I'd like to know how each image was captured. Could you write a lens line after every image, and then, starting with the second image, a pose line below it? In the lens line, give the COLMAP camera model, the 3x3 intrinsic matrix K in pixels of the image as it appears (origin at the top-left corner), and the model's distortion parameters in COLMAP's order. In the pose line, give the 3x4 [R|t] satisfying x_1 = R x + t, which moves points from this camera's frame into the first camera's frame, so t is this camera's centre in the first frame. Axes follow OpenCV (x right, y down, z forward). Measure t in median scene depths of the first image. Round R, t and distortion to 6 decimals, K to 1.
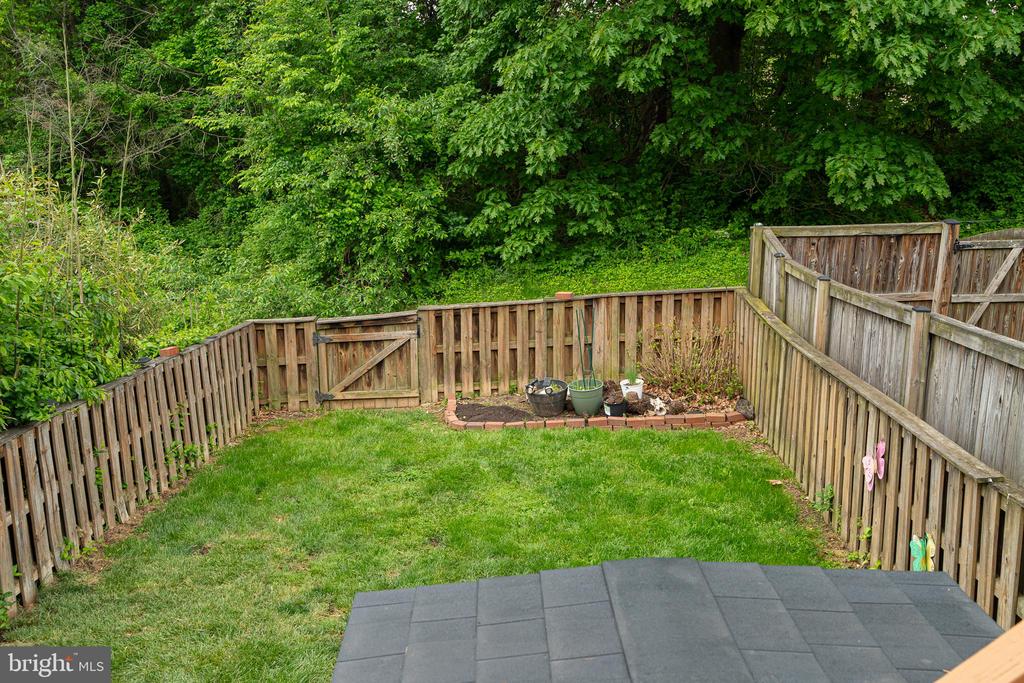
lens RADIAL K [[999.9, 0, 509.5], [0, 999.9, 336.8], [0, 0, 1]] dist [0.129643, 0.000000]
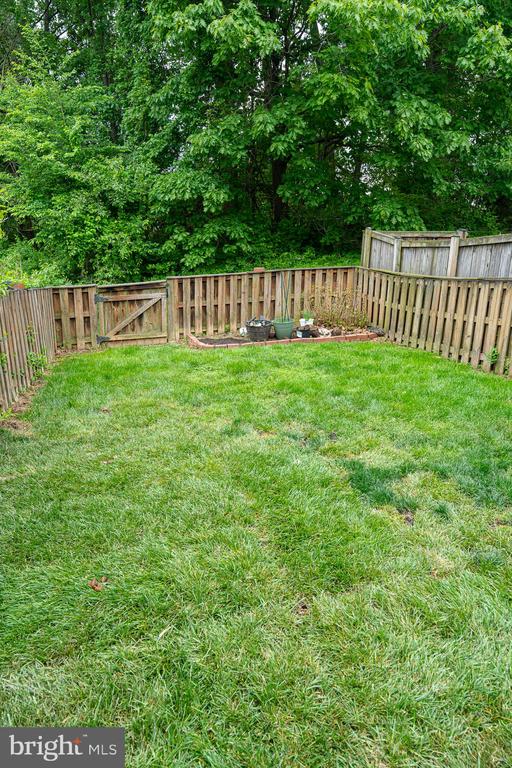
lens RADIAL K [[496.0, 0, 257.4], [0, 496.0, 384.1], [0, 0, 1]] dist [-0.002843, -0.002728]
pose [[0.954462, -0.052116, 0.293747, -0.186054], [0.035885, 0.997530, 0.060381, 0.091256], [-0.296168, -0.047090, 0.953974, 0.219285]]
